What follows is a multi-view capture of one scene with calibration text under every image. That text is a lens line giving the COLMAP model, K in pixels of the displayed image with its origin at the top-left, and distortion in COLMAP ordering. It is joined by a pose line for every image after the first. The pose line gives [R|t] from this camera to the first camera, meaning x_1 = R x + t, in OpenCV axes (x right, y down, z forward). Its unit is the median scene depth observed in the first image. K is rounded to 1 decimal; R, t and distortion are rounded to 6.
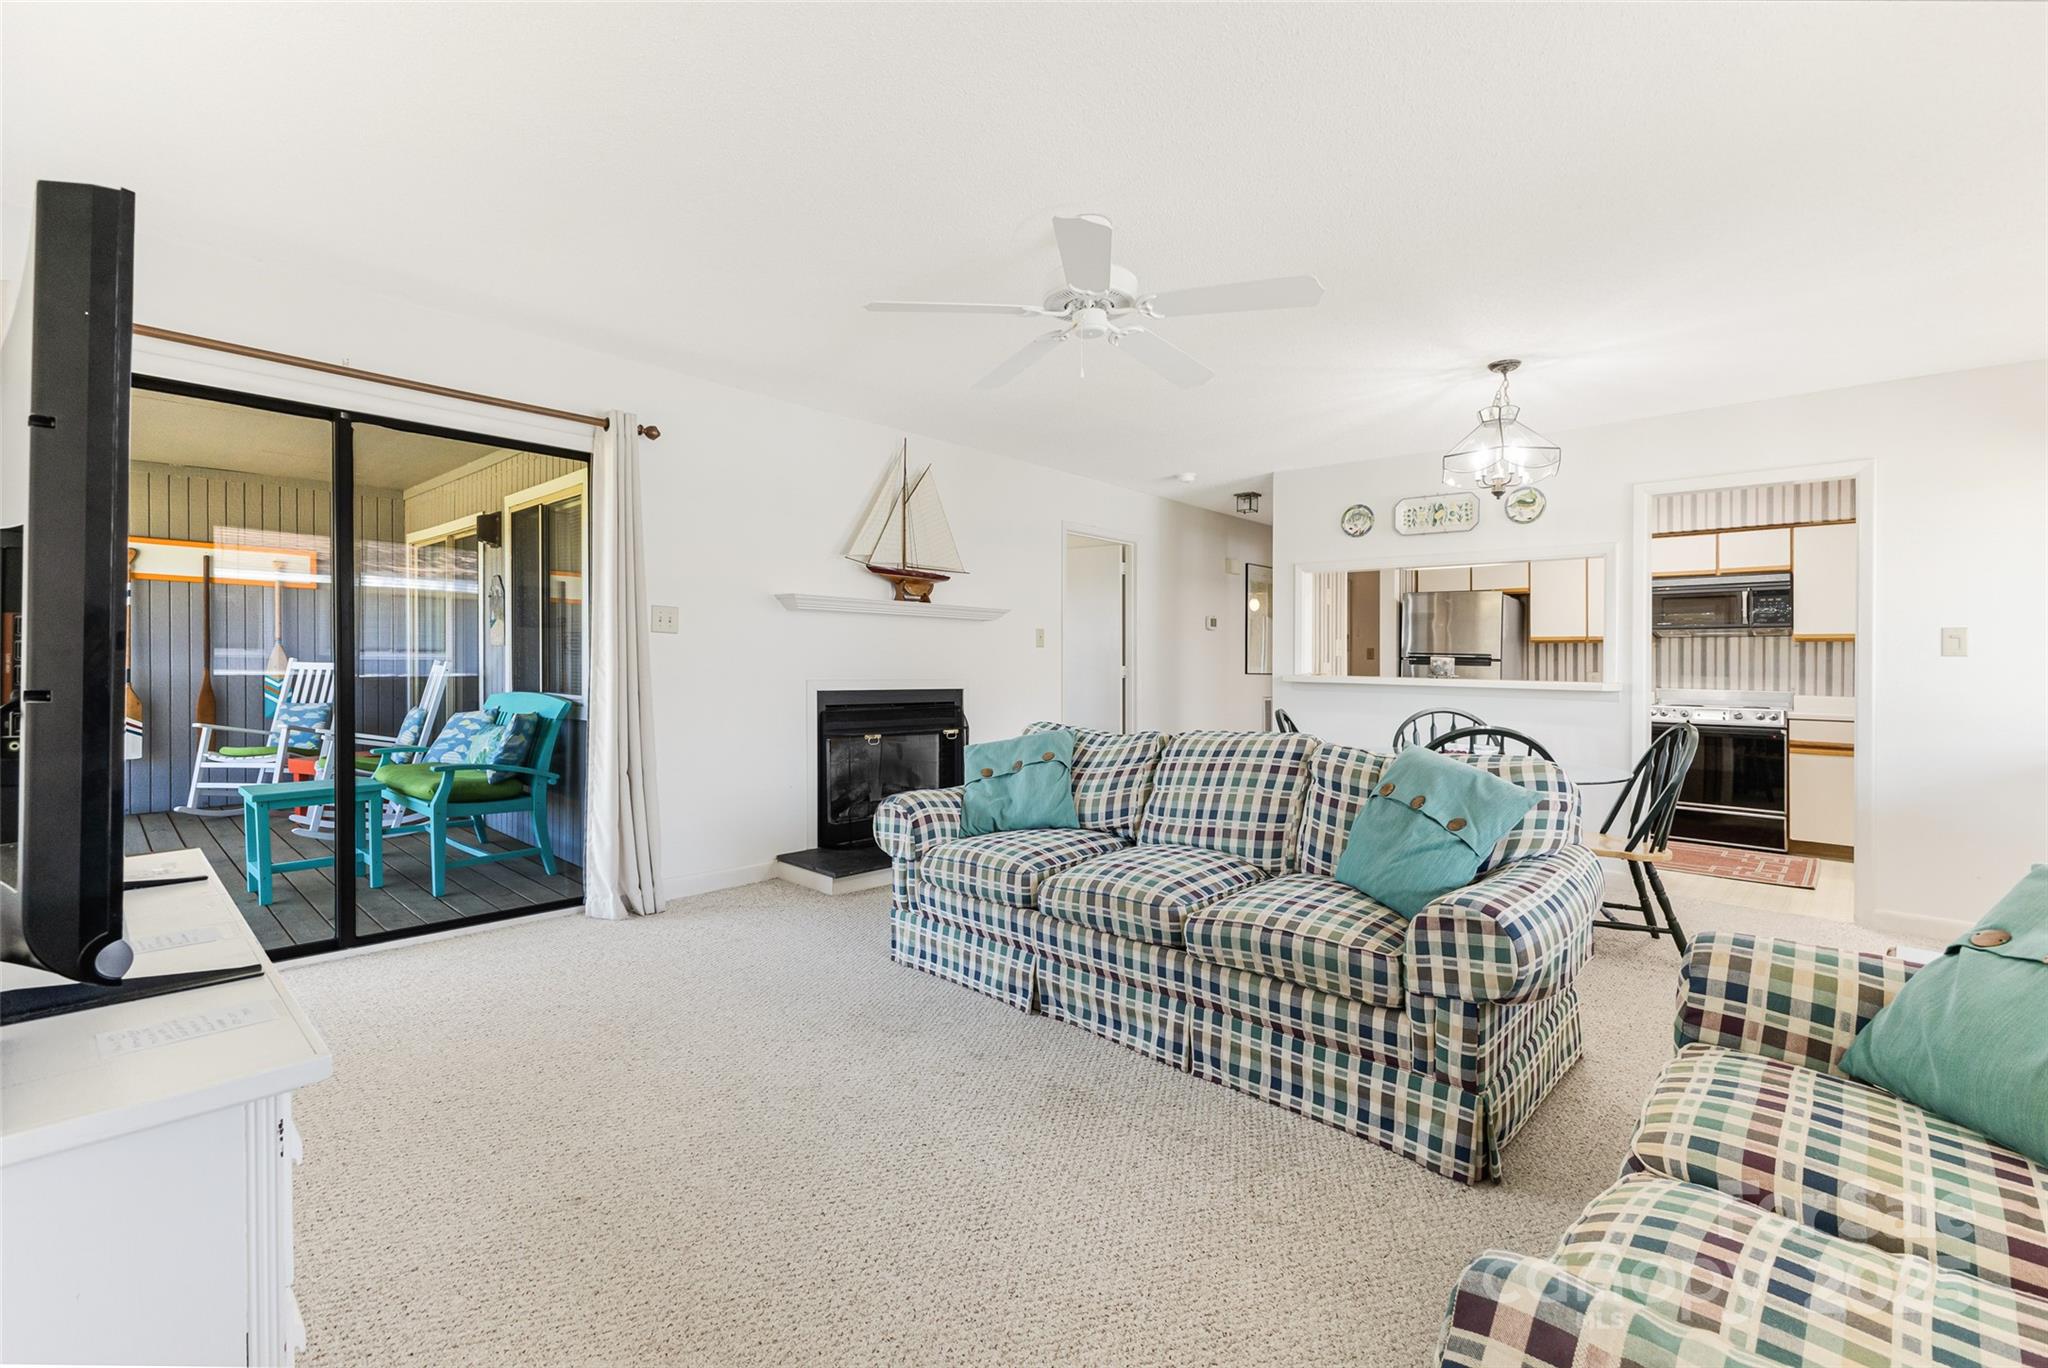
lens RADIAL K [[930.8, 0, 1025.2], [0, 930.8, 671.0], [0, 0, 1]] dist [0.019786, 0.000088]
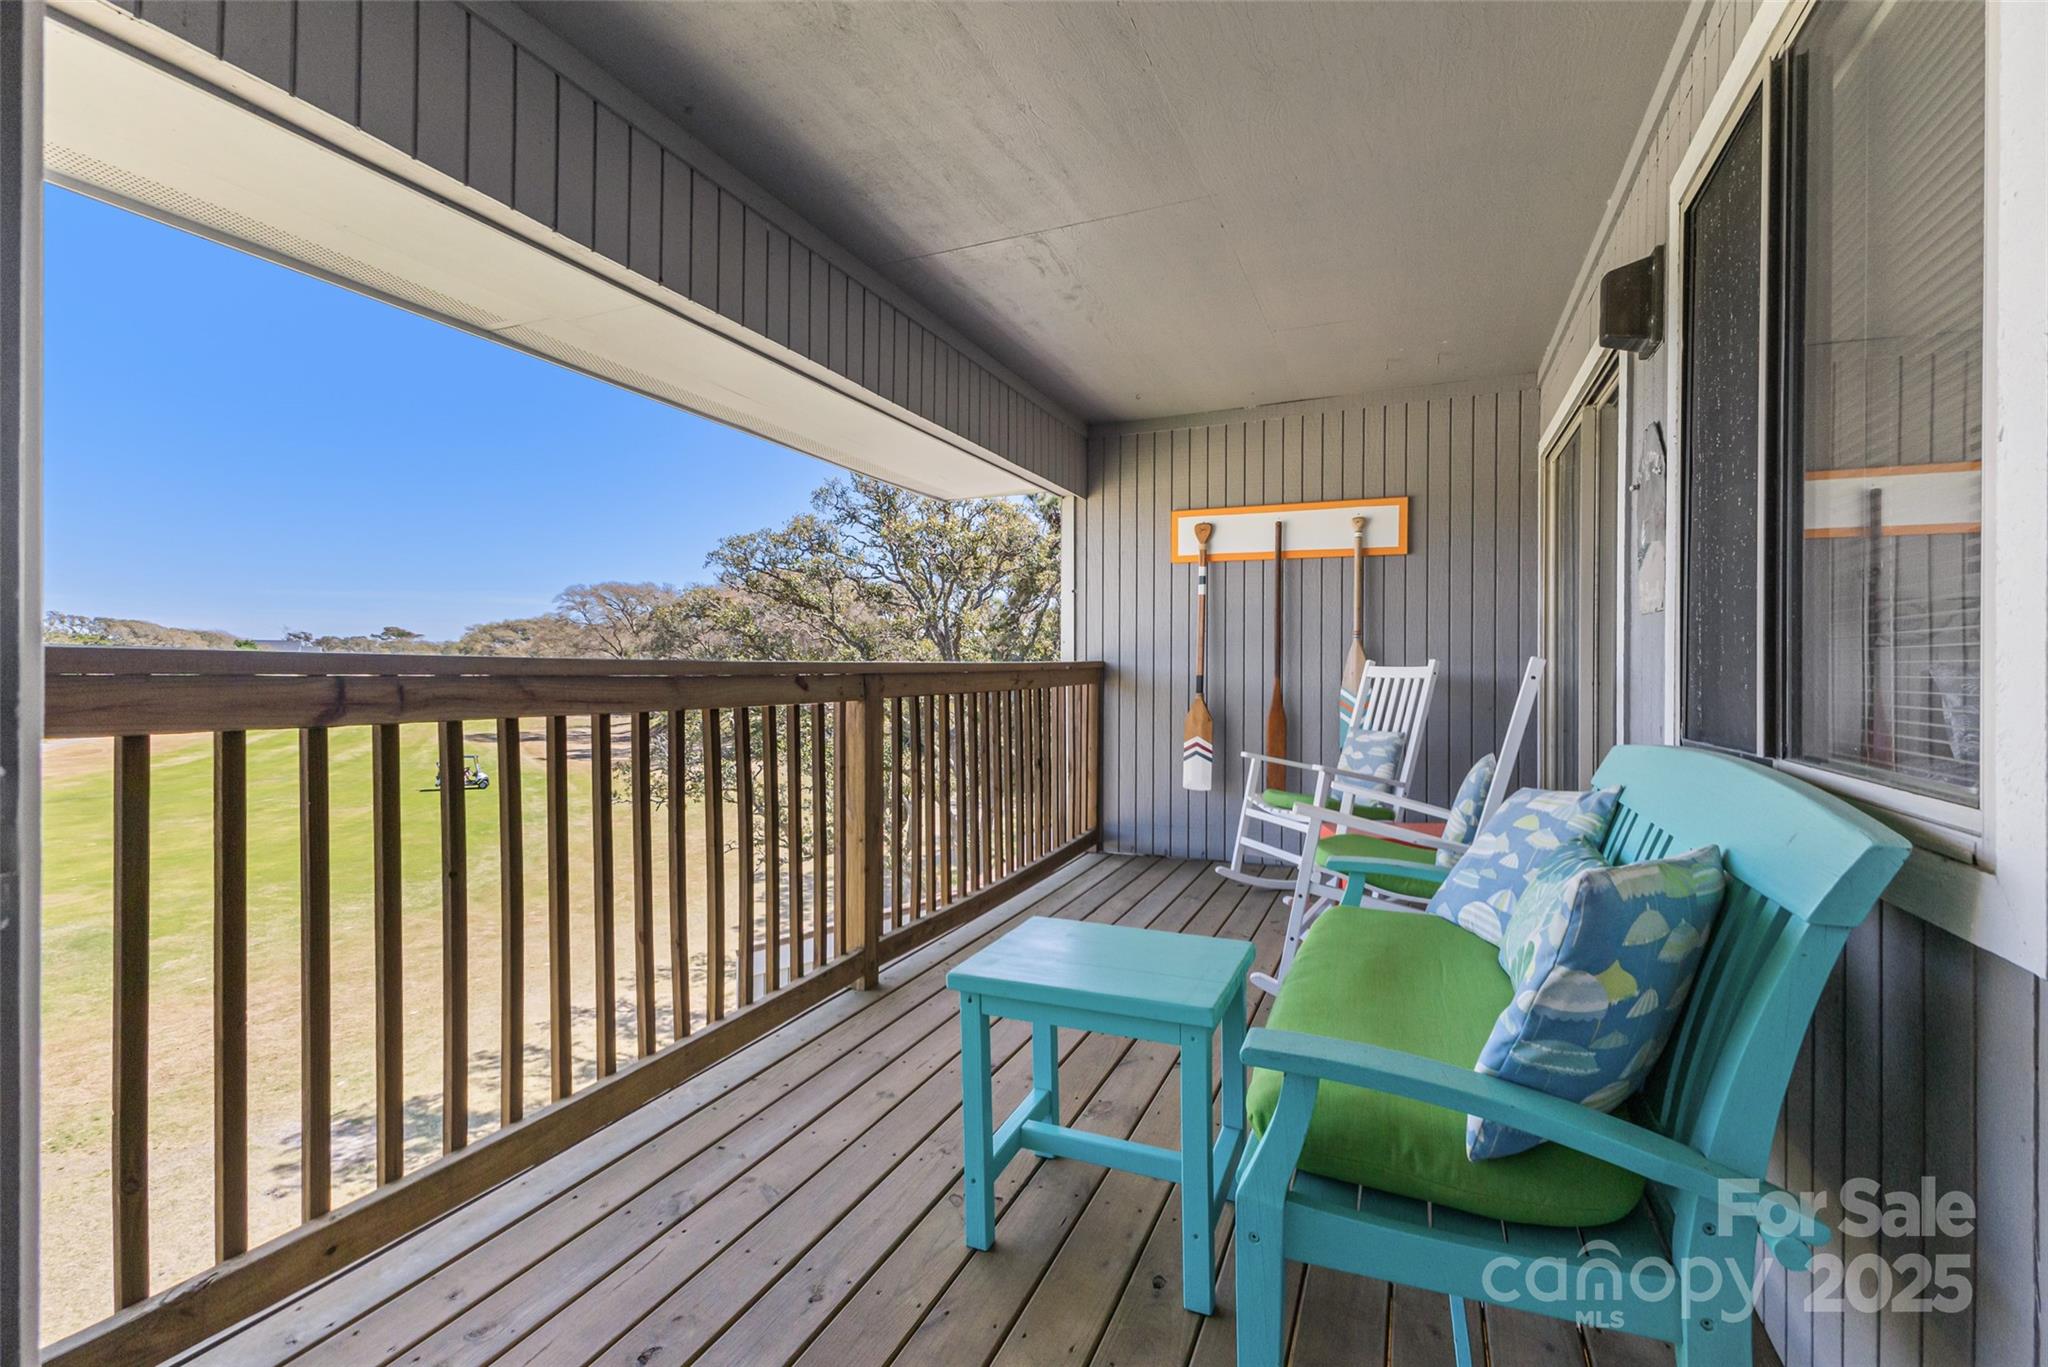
lens RADIAL K [[896.6, 0, 1010.8], [0, 896.6, 675.7], [0, 0, 1]] dist [0.005194, 0.000226]
pose [[0.331938, 0.001604, -0.943300, -0.297524], [-0.016291, 0.999859, -0.004033, 0.003099], [0.943160, 0.016706, 0.331918, 0.610441]]
